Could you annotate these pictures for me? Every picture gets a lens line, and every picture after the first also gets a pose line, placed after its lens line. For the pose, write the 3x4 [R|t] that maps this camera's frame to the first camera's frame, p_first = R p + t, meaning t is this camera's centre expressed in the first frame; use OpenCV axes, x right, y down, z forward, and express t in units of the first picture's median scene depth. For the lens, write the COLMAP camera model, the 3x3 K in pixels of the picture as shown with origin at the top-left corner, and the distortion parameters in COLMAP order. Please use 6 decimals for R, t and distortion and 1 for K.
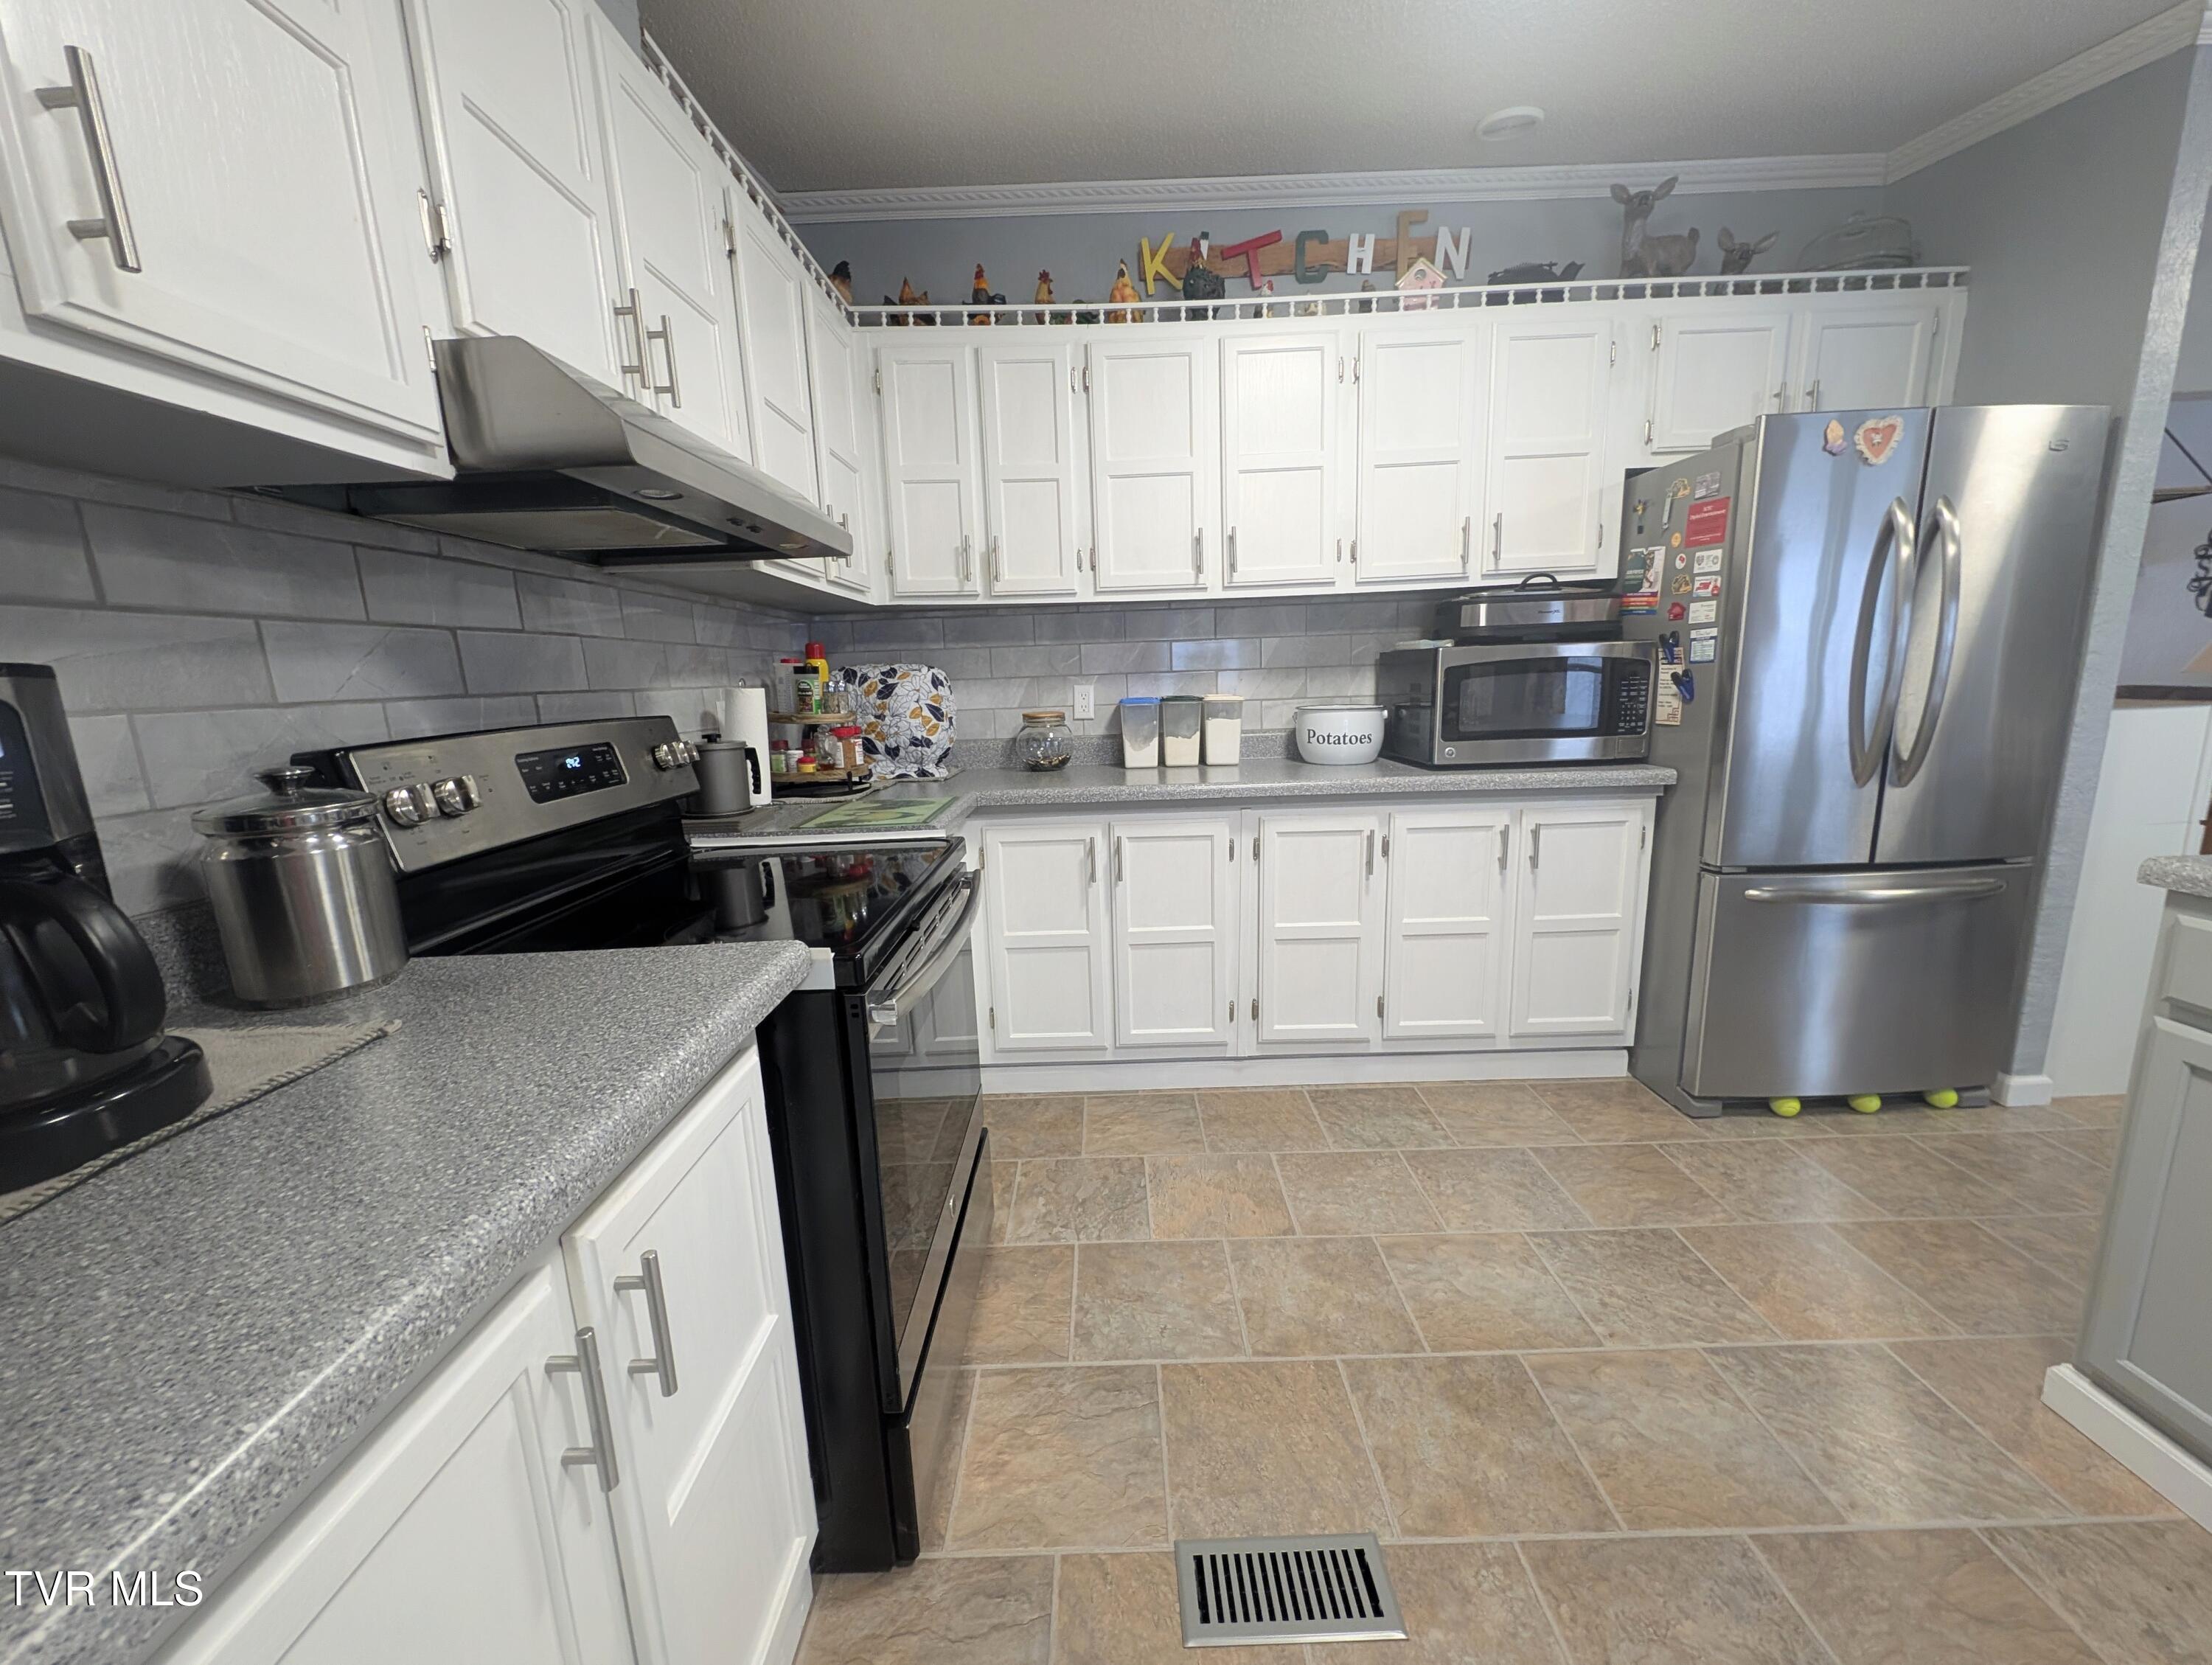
lens RADIAL K [[832.5, 0, 1106.0], [0, 832.5, 832.5], [0, 0, 1]] dist [0.015341, -0.007398]
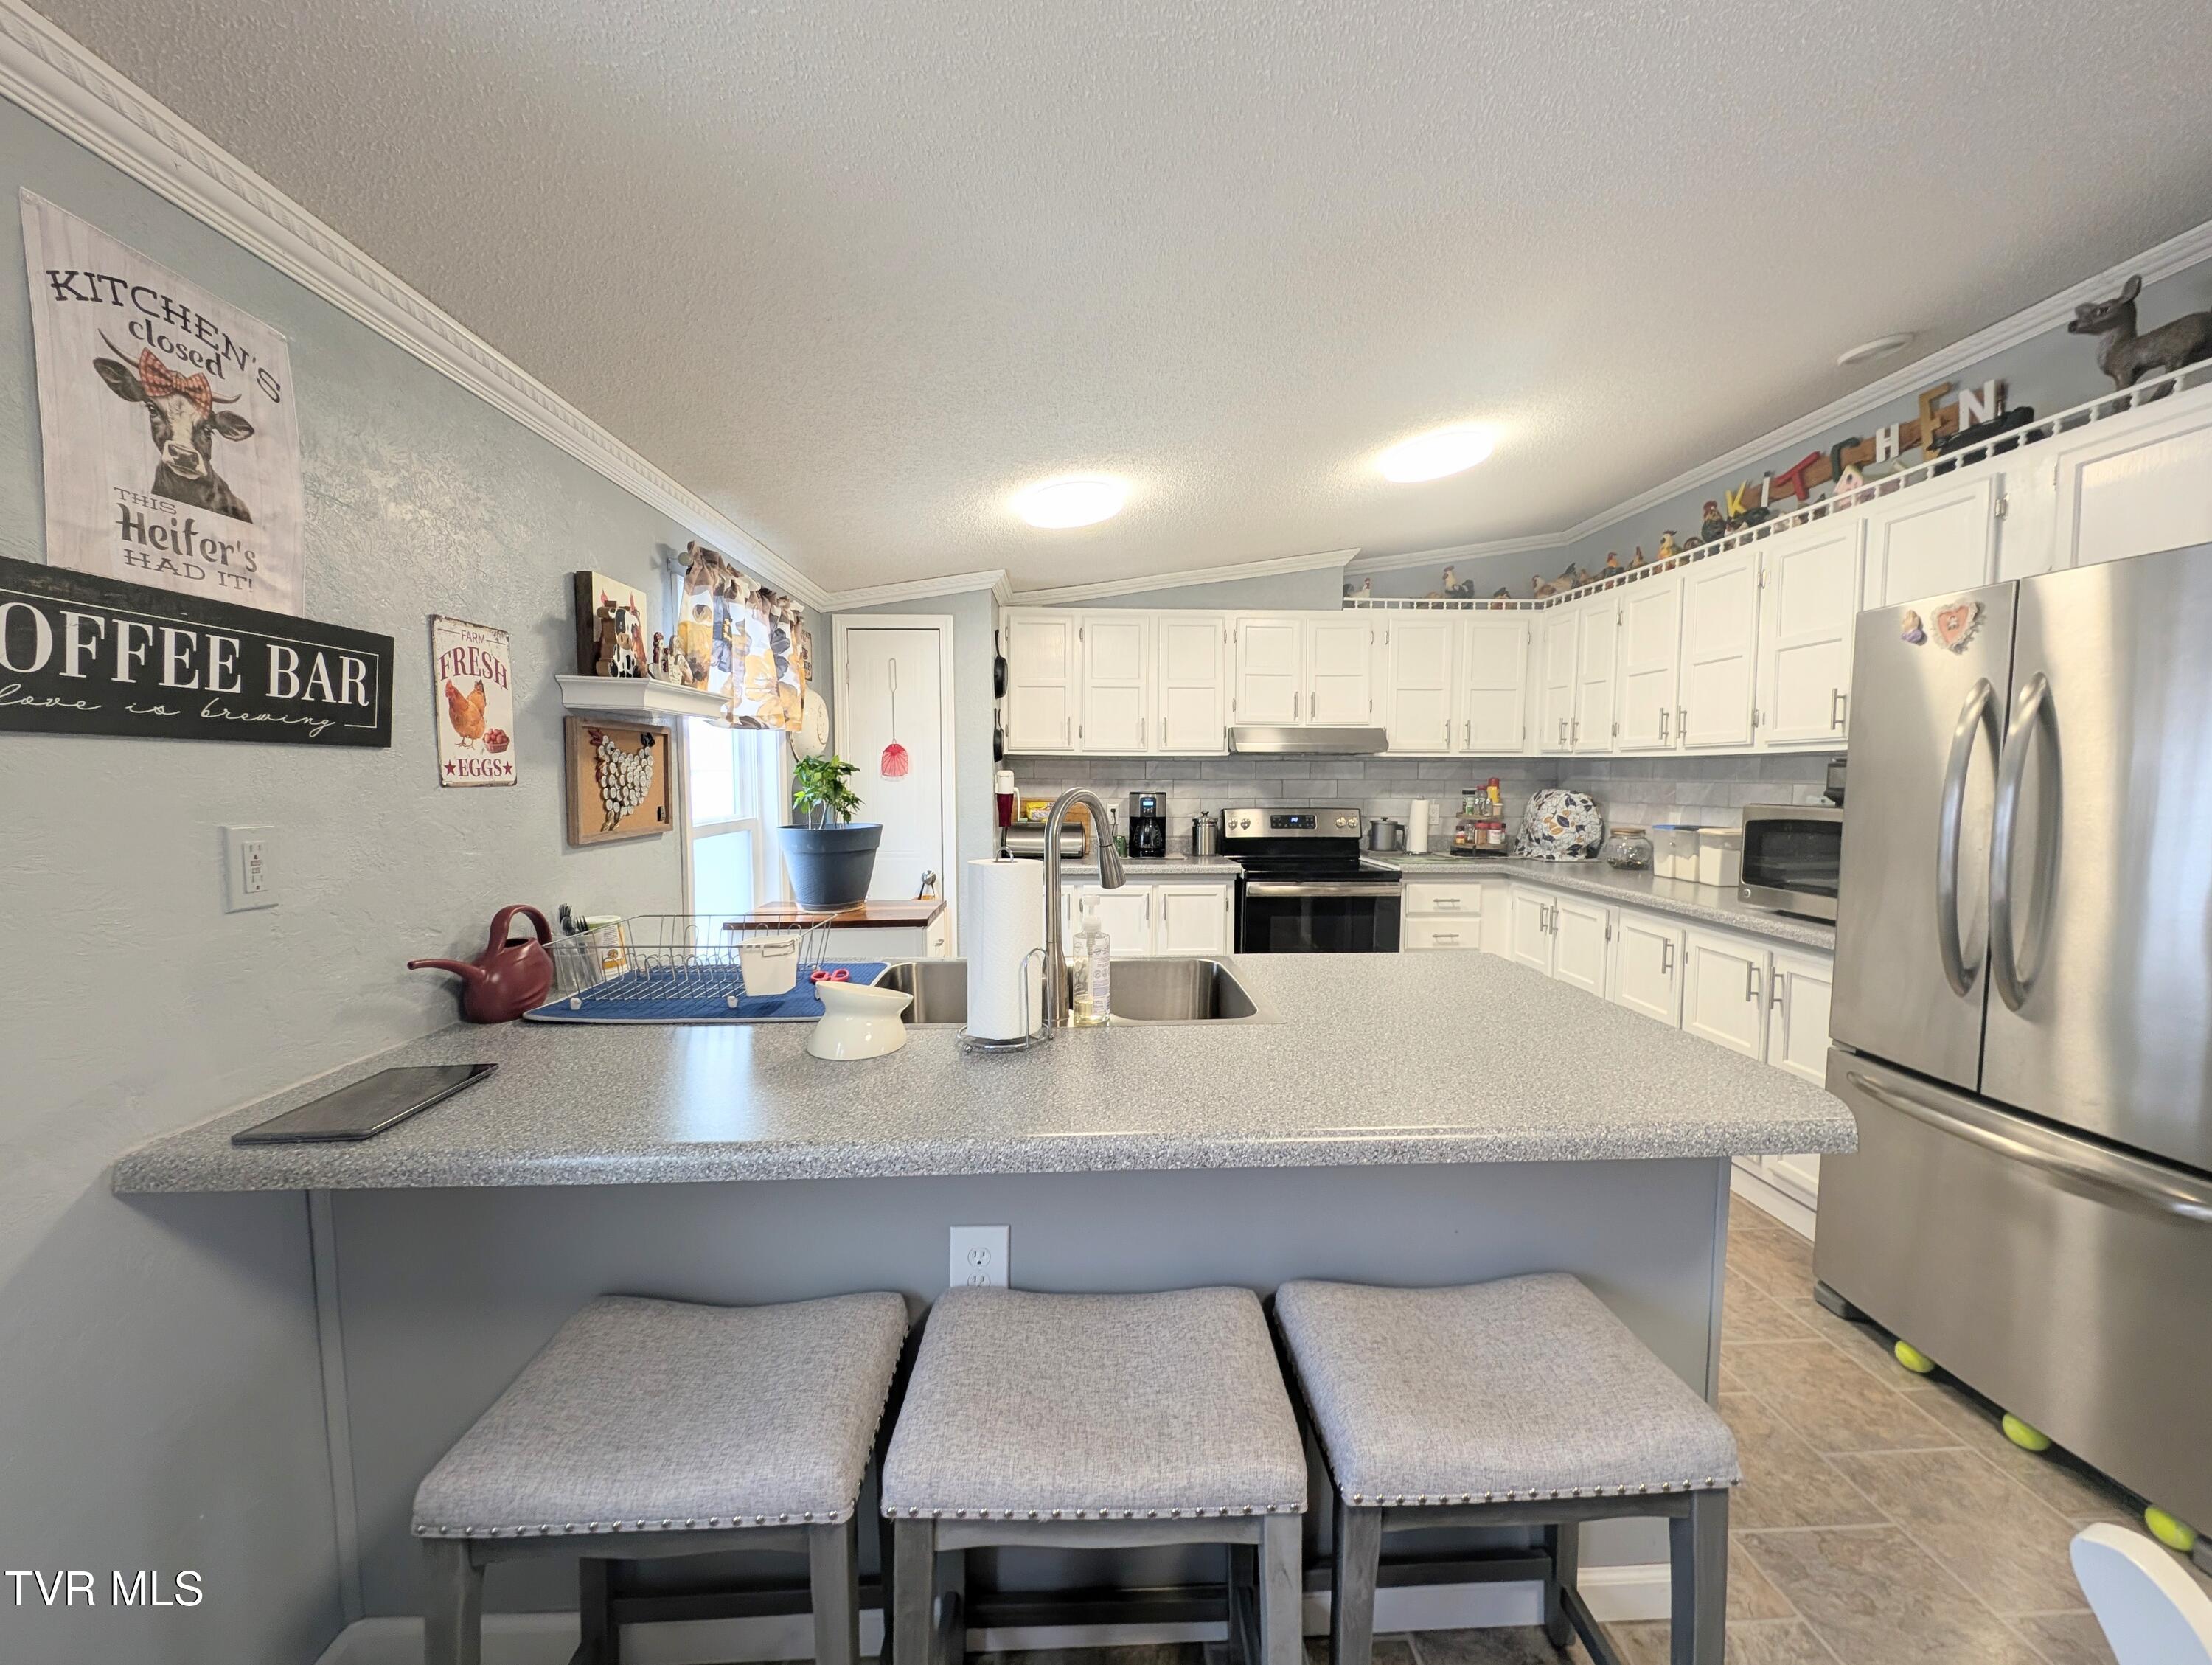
lens RADIAL K [[832.5, 0, 1106.0], [0, 832.5, 832.5], [0, 0, 1]] dist [0.015341, -0.007398]
pose [[0.040925, 0.106486, -0.993472, 1.468154], [-0.192057, 0.976601, 0.096766, -0.116845], [0.980530, 0.186843, 0.060419, 0.041119]]
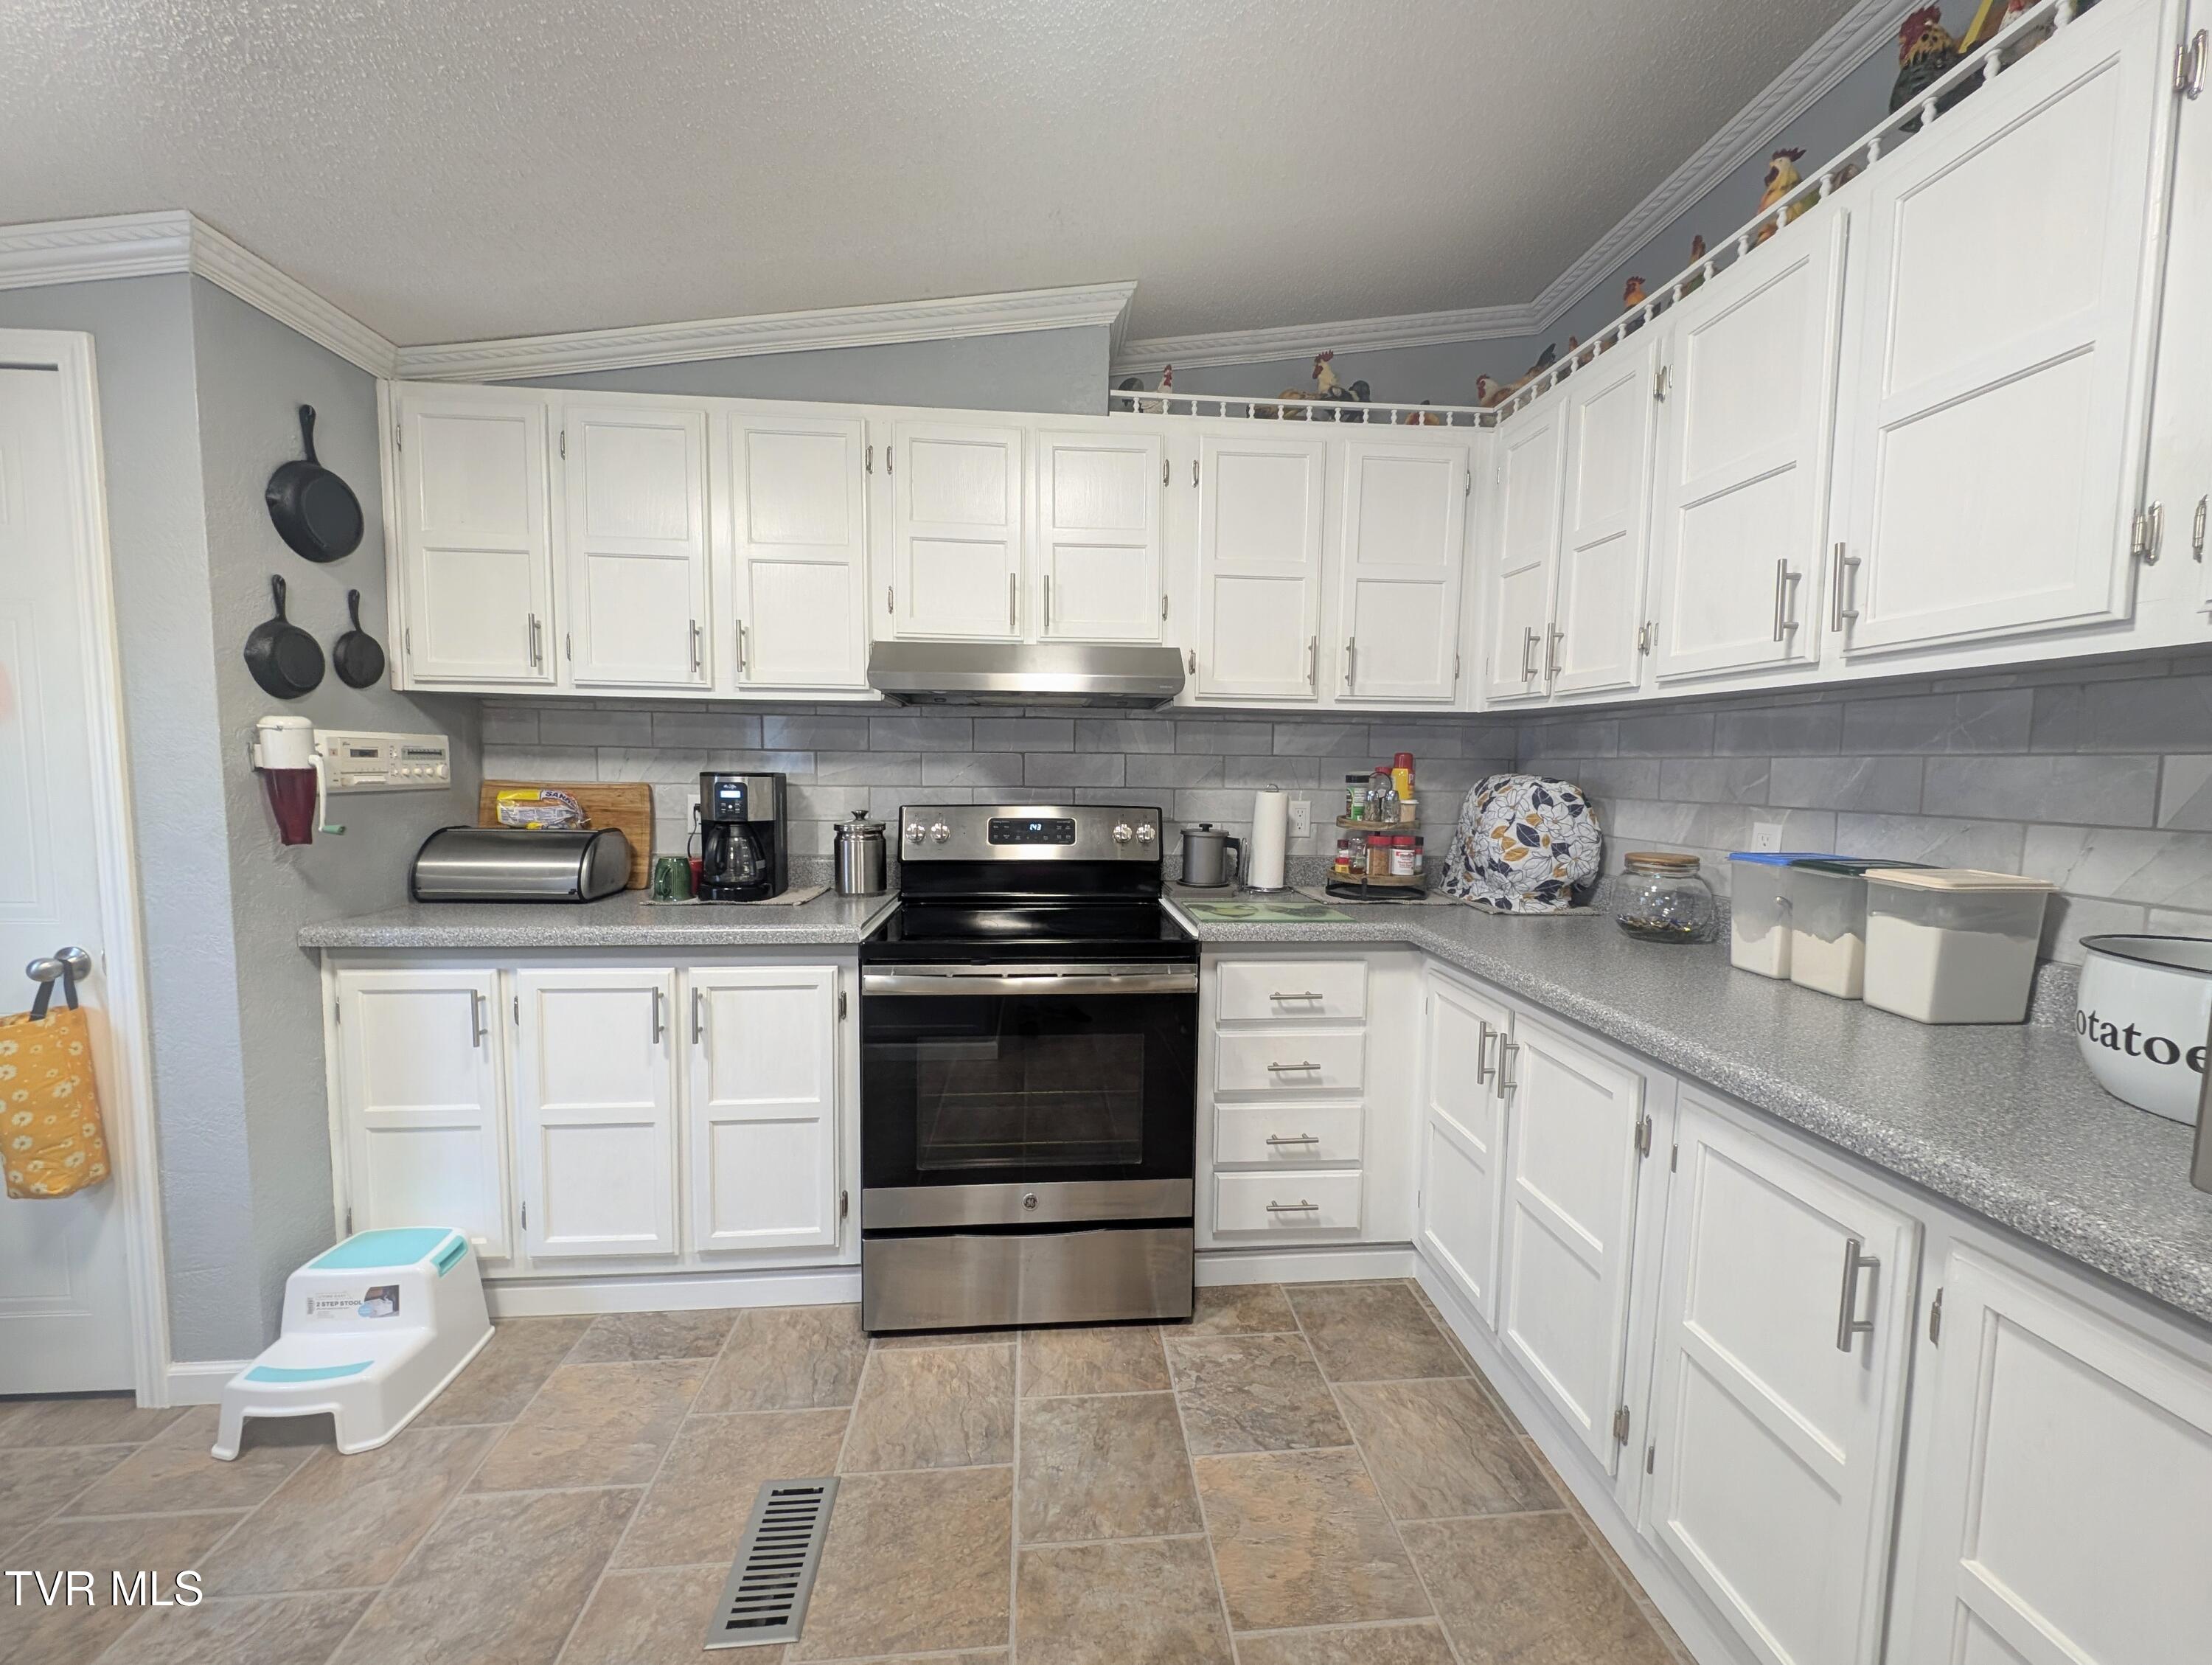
lens RADIAL K [[841.6, 0, 1107.3], [0, 841.6, 835.1], [0, 0, 1]] dist [0.013639, -0.007662]
pose [[0.086212, 0.119160, -0.989125, 0.633950], [-0.201928, 0.974305, 0.099774, -0.153707], [0.975599, 0.191130, 0.108058, 0.535998]]
